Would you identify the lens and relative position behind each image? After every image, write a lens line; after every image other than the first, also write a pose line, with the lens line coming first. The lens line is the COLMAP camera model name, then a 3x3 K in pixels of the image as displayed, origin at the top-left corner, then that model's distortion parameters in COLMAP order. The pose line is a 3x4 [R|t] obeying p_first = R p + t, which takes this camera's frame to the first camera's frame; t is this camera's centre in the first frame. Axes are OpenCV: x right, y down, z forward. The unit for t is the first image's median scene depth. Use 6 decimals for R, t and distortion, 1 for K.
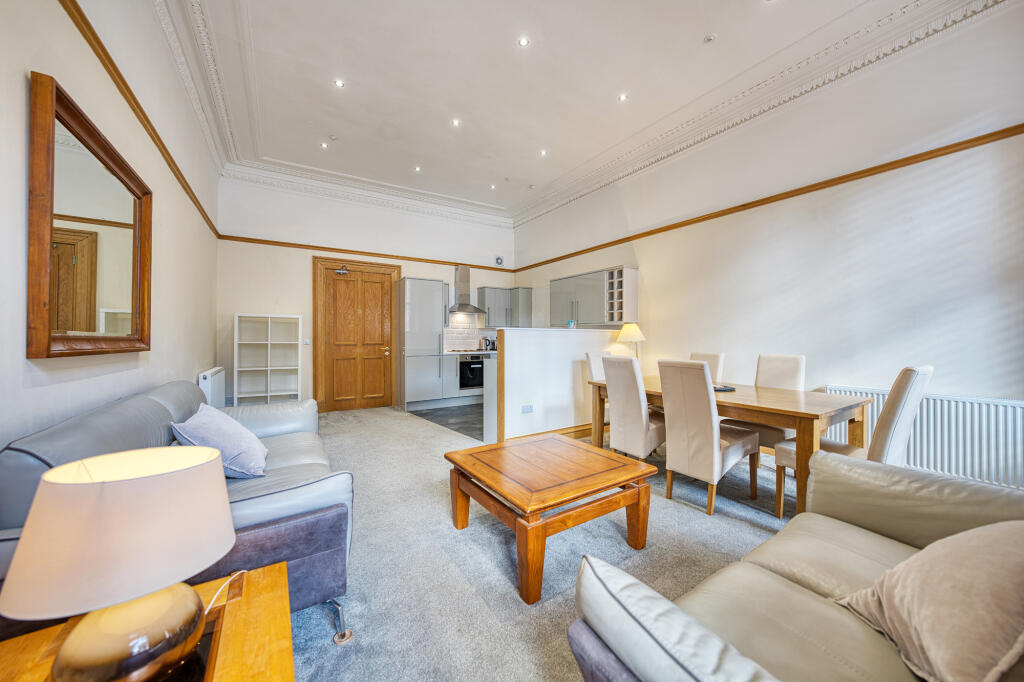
lens RADIAL K [[370.0, 0, 512.0], [0, 370.0, 341.0], [0, 0, 1]] dist [-0.009483, 0.000160]
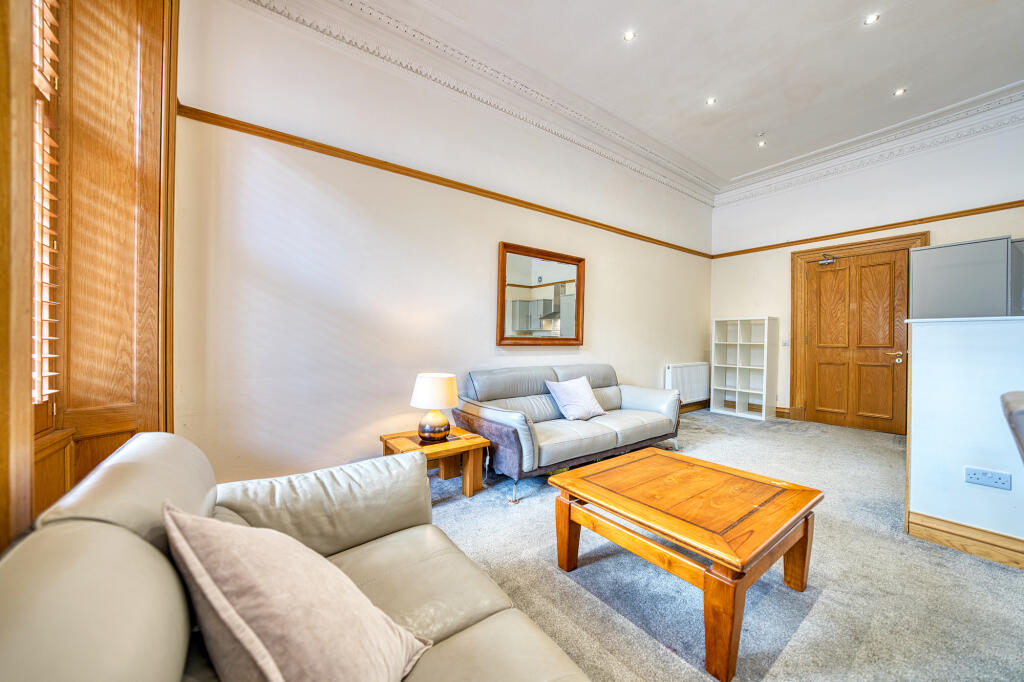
lens RADIAL K [[364.7, 0, 512.0], [0, 364.7, 341.0], [0, 0, 1]] dist [-0.000916, -0.000079]
pose [[0.059995, 0.003319, -0.998193, 0.380222], [-0.008579, 0.999959, 0.002809, 0.000500], [0.998162, 0.008395, 0.060021, 0.246156]]
